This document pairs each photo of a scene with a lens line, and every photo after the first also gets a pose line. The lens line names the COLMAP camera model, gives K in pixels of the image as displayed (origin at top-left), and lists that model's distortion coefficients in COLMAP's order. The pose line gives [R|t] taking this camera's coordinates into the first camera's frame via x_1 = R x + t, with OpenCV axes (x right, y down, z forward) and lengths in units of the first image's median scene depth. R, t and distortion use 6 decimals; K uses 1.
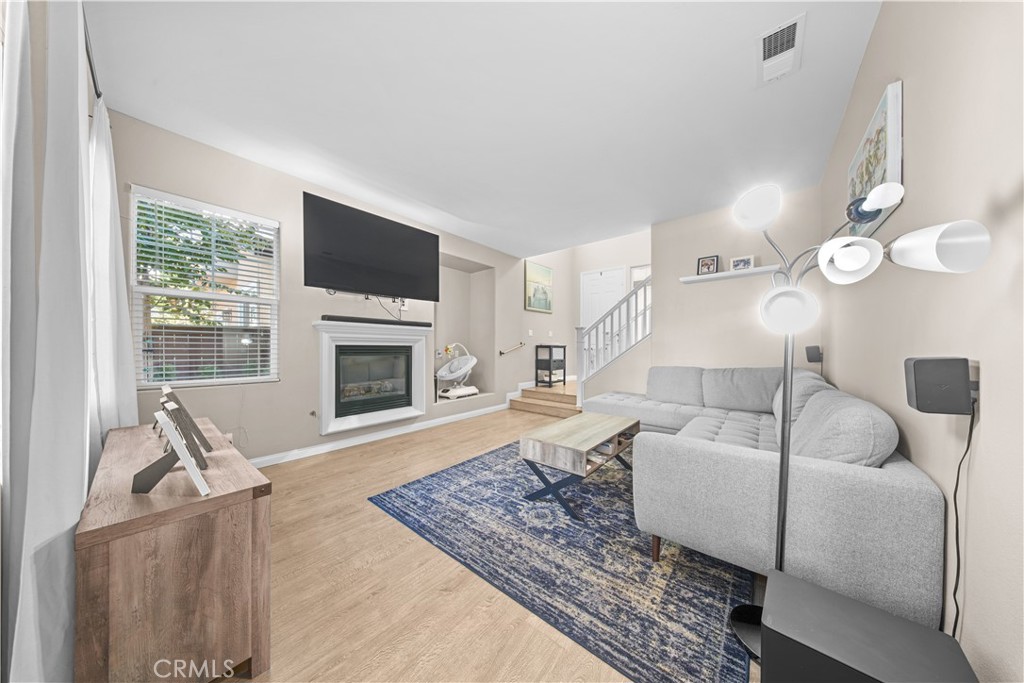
lens RADIAL K [[322.8, 0, 516.0], [0, 322.8, 346.7], [0, 0, 1]] dist [0.000062, 0.000000]
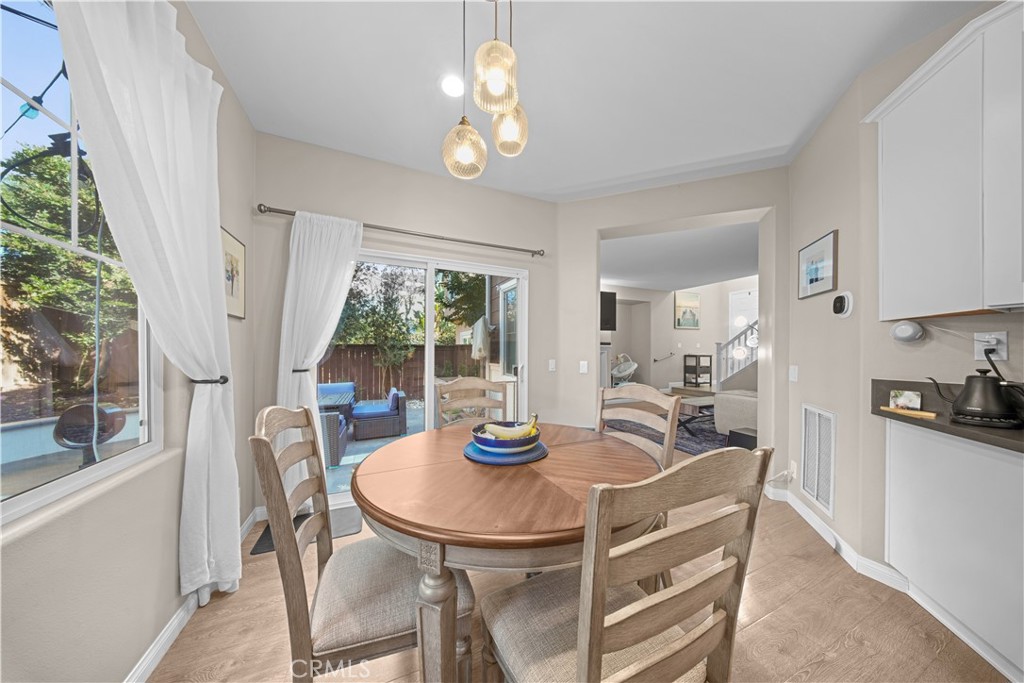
lens RADIAL K [[301.8, 0, 511.7], [0, 301.8, 351.3], [0, 0, 1]] dist [0.001509, -0.001754]
pose [[0.884732, -0.000052, -0.466101, 0.012976], [-0.001198, 0.999996, -0.002385, -0.015252], [0.466099, 0.002668, 0.884728, -0.426173]]
